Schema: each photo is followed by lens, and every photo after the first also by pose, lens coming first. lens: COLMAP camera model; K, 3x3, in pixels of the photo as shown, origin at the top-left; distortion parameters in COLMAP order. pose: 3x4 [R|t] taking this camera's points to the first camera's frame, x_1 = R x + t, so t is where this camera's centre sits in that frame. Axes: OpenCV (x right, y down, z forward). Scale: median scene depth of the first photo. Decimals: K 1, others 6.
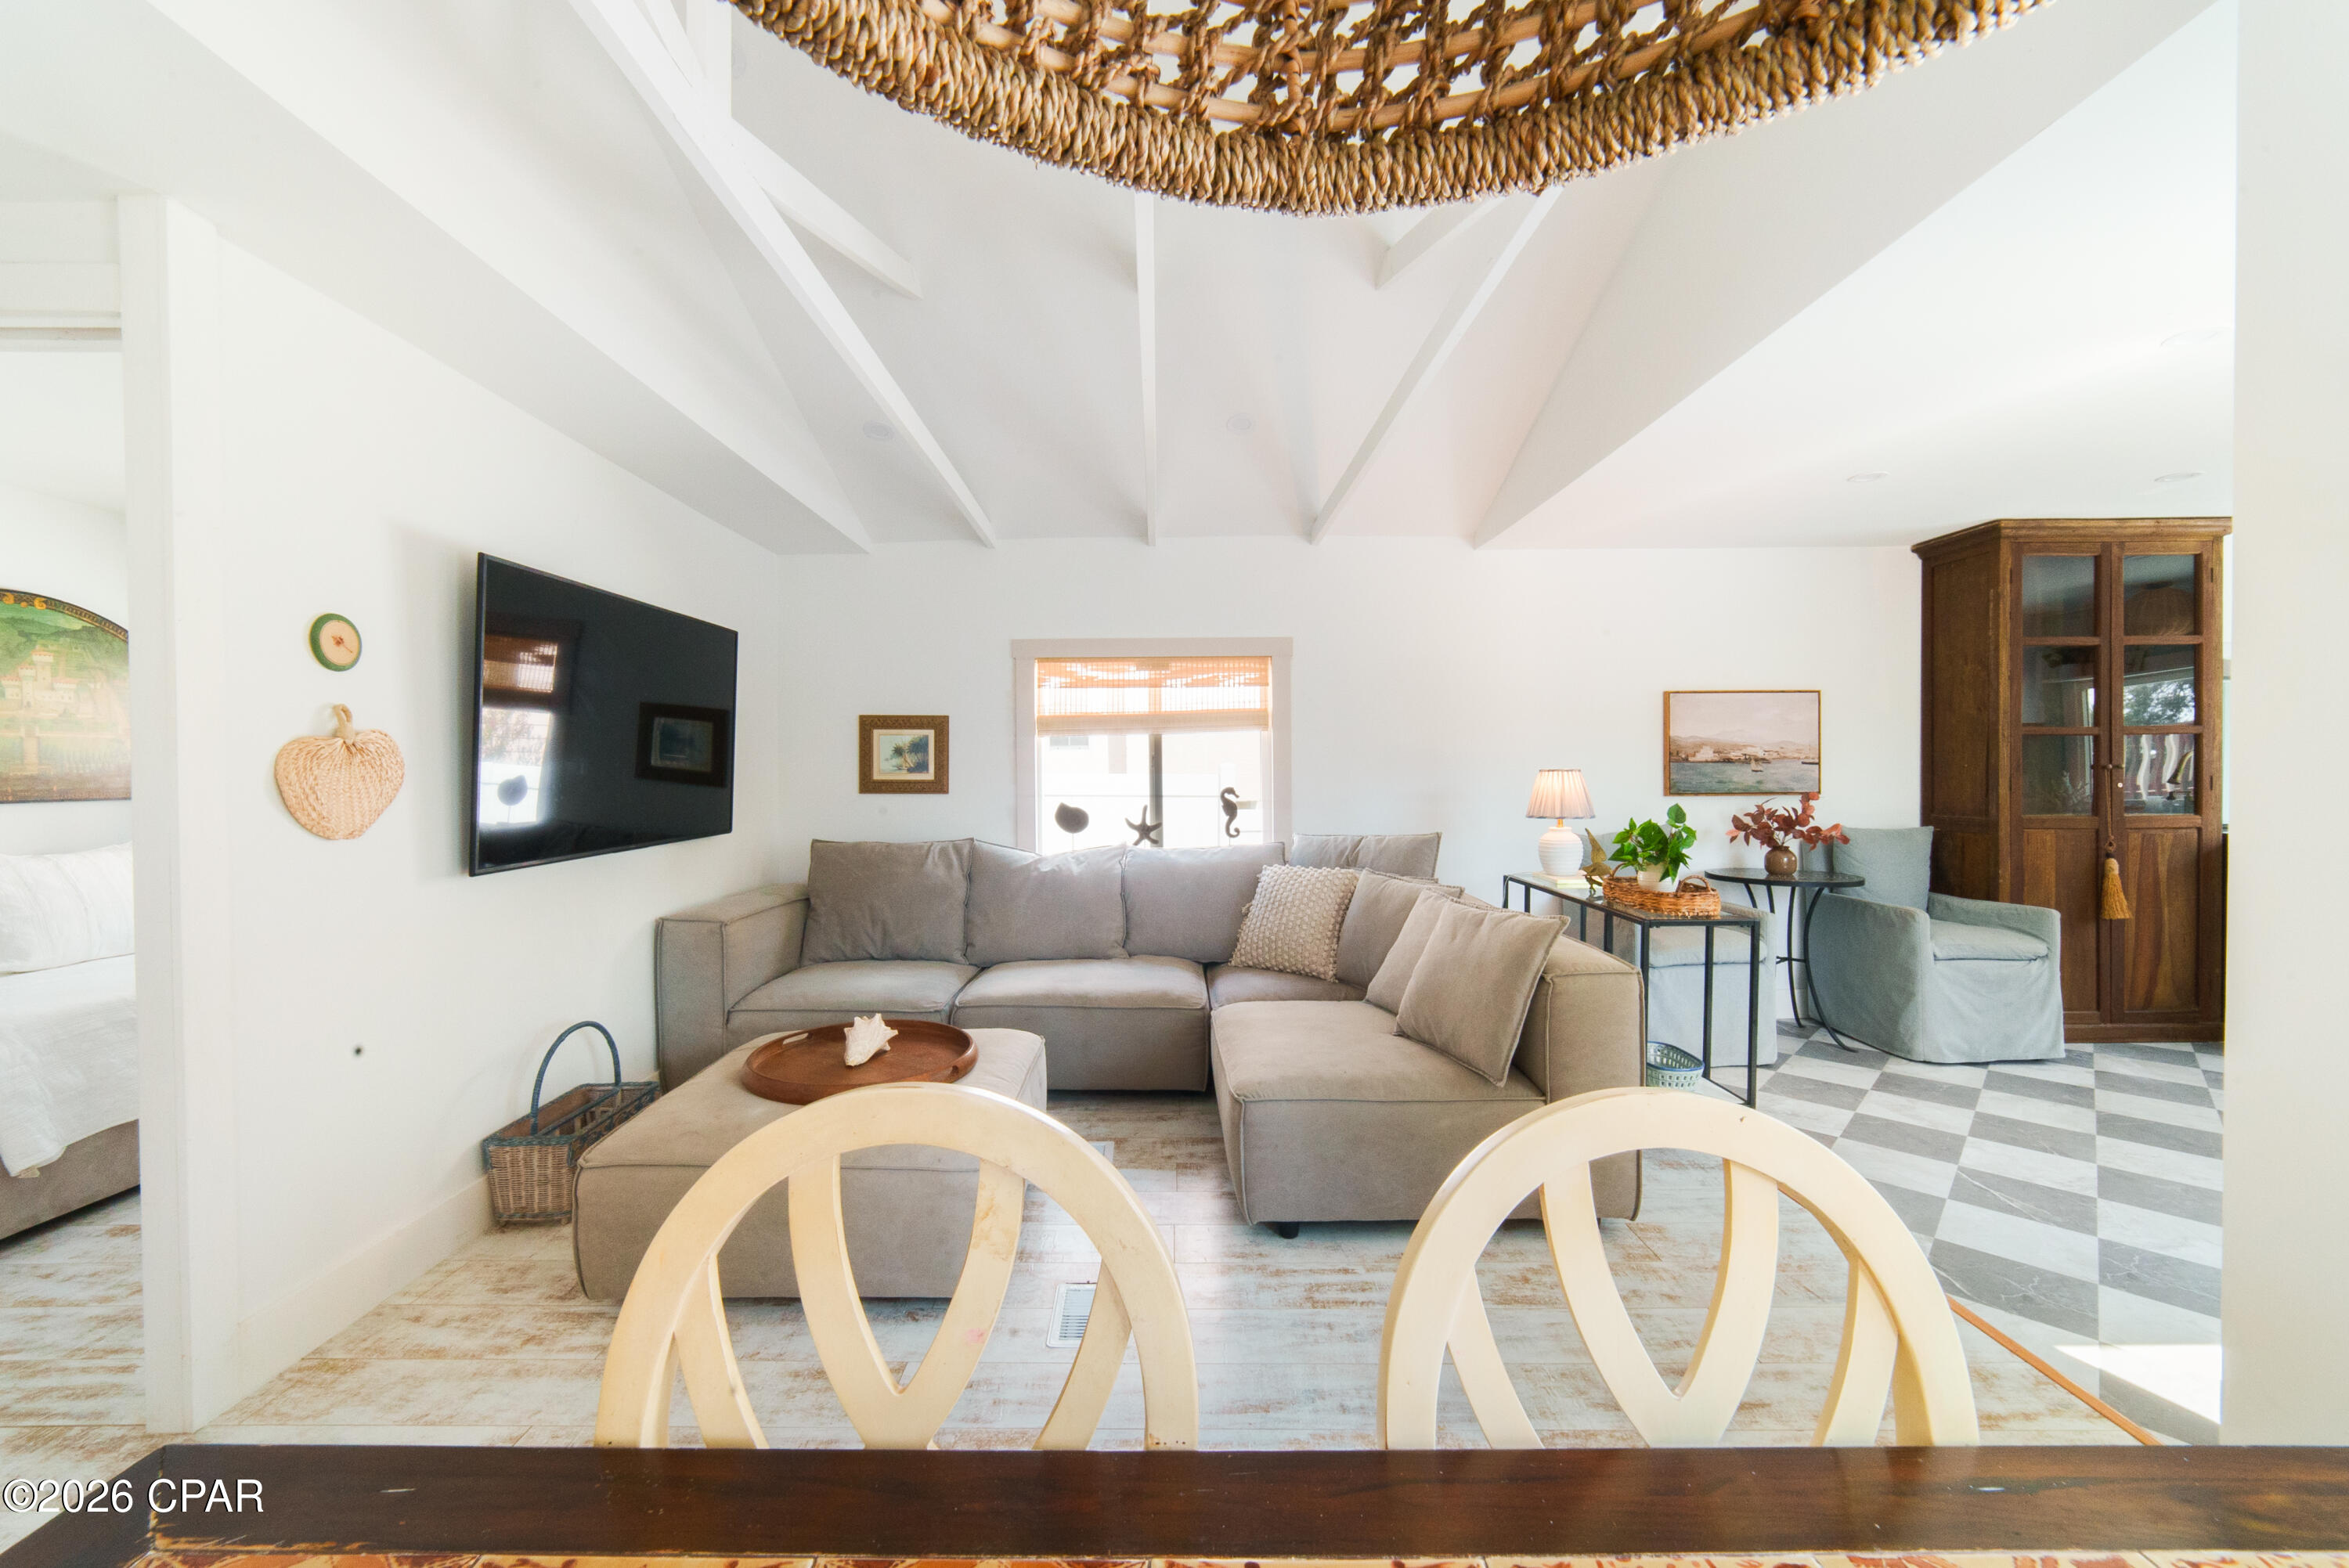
lens RADIAL K [[924.4, 0, 1234.7], [0, 924.4, 790.7], [0, 0, 1]] dist [-0.001872, 0.001601]
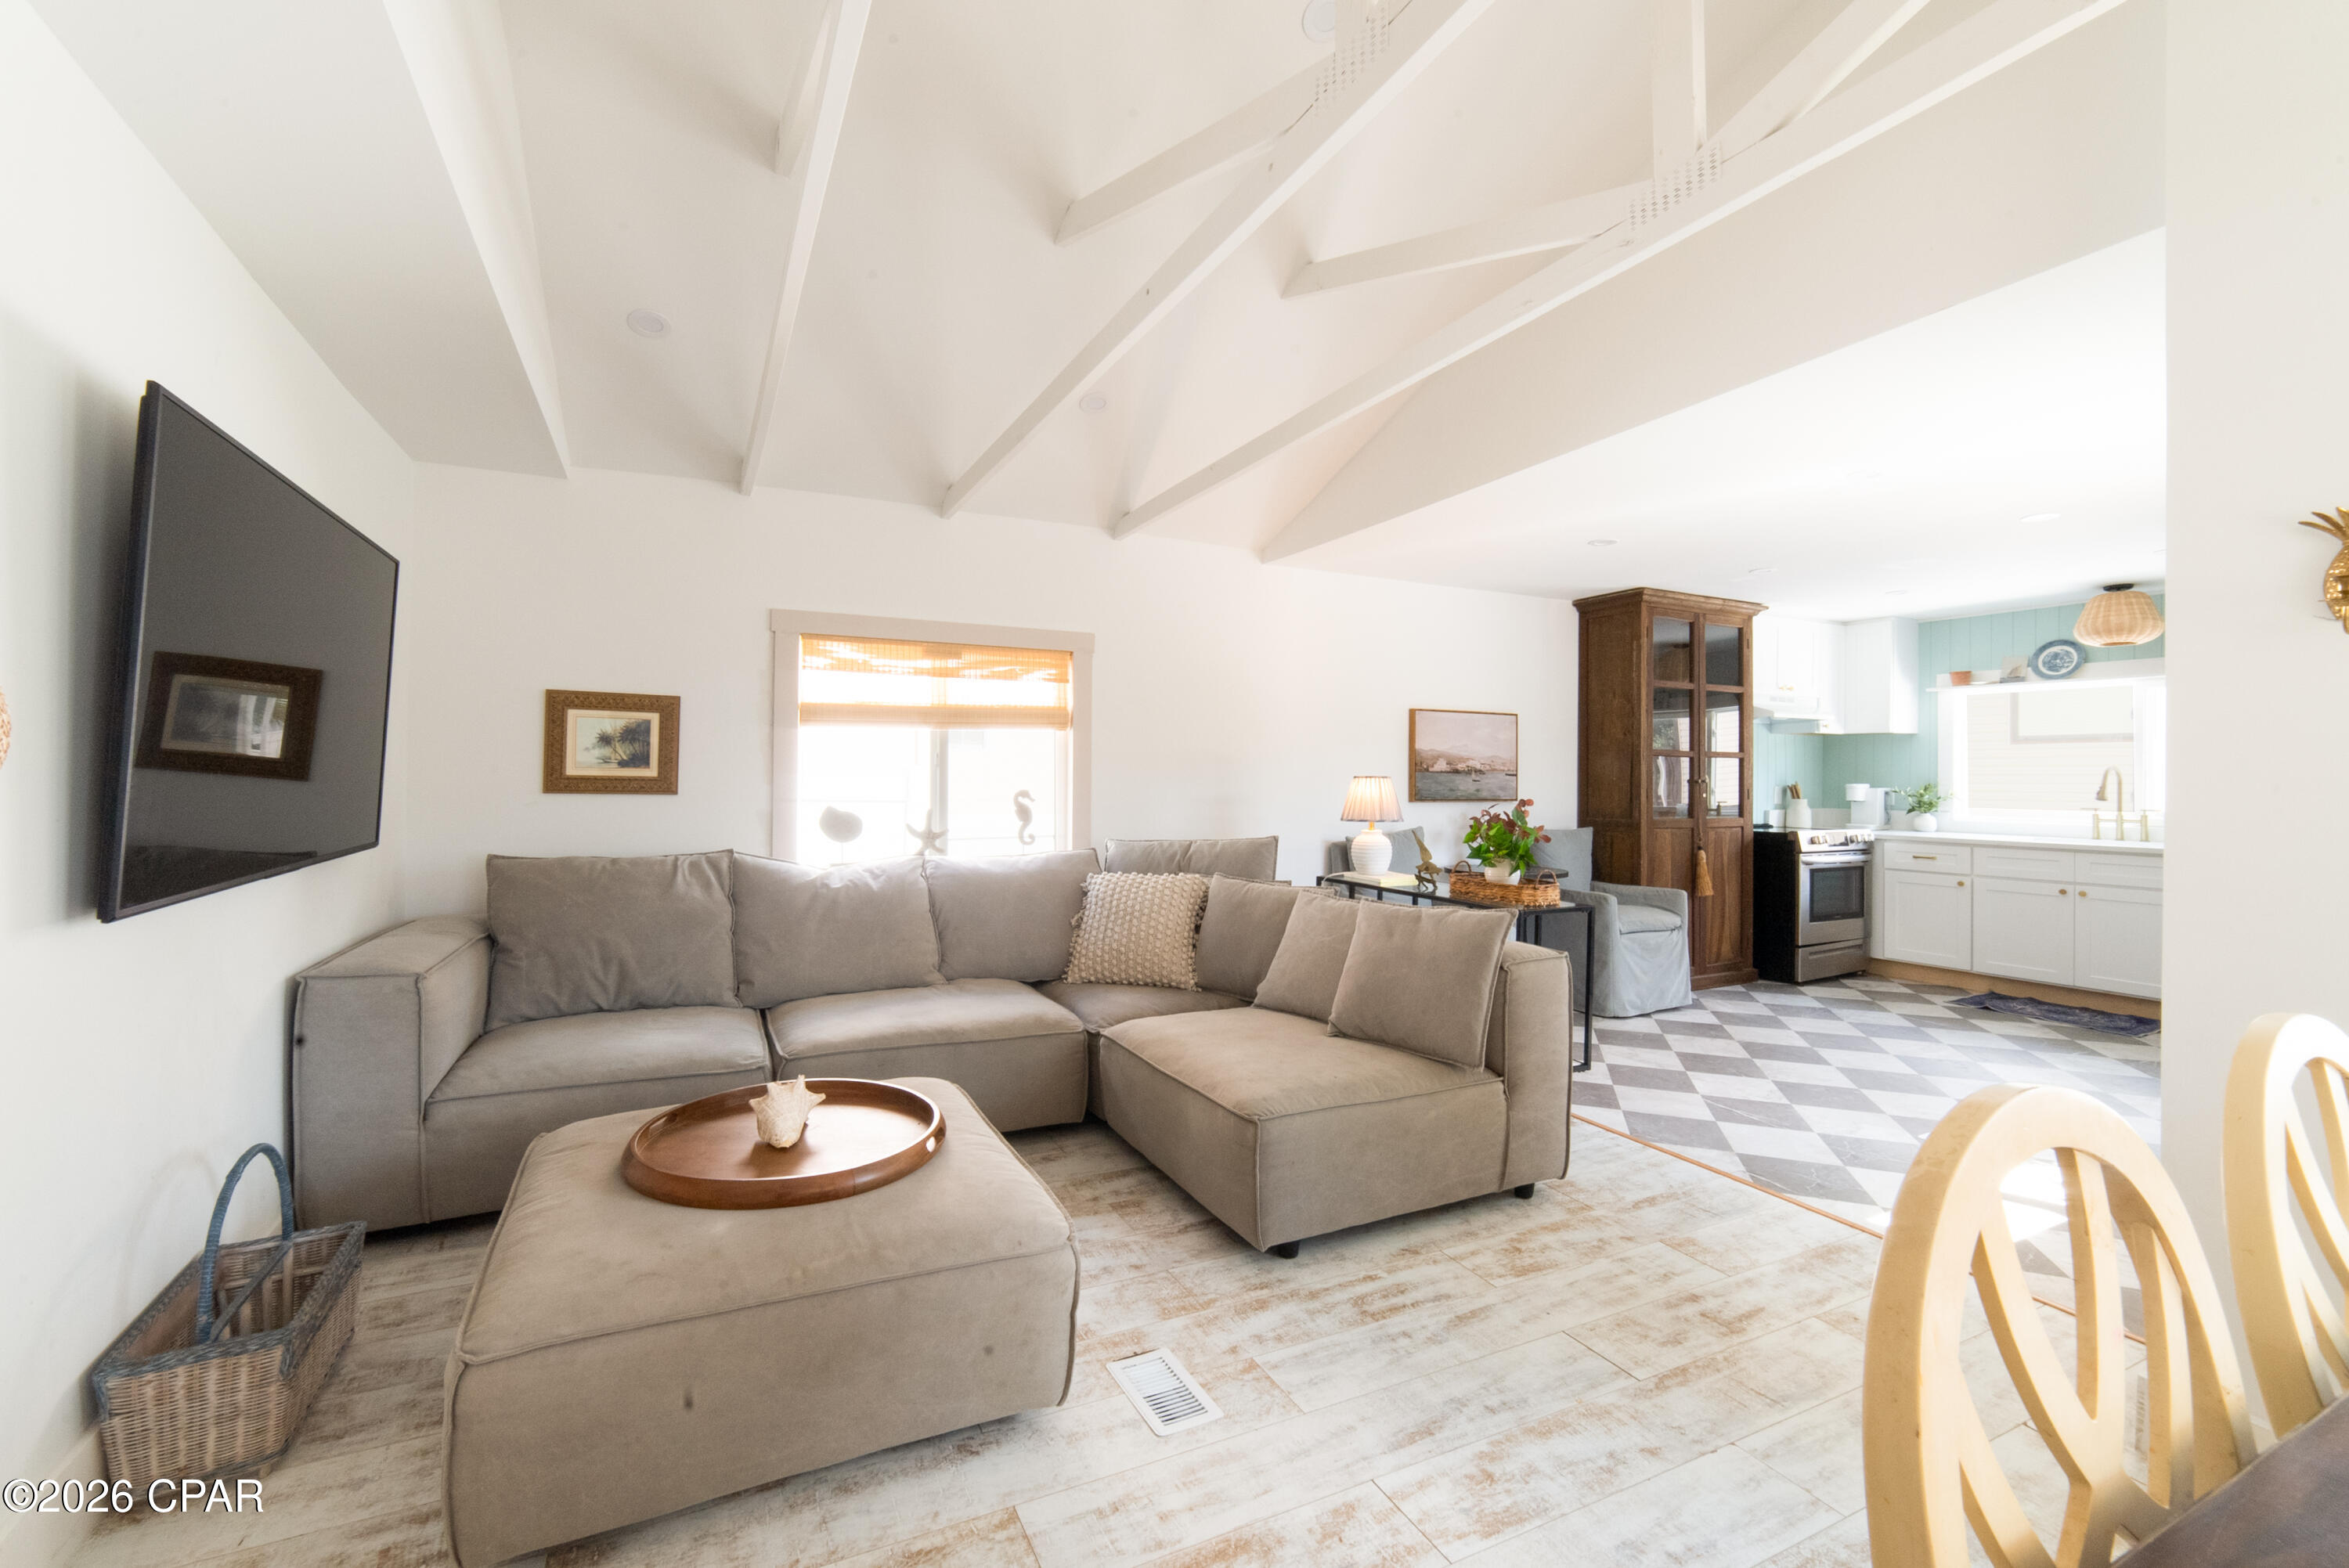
lens RADIAL K [[924.4, 0, 1190.9], [0, 924.4, 790.8], [0, 0, 1]] dist [-0.001872, 0.001601]
pose [[0.905397, 0.010237, 0.424443, -0.276266], [-0.005712, 0.999913, -0.011931, 0.007653], [-0.424528, 0.008378, 0.905376, 0.107203]]
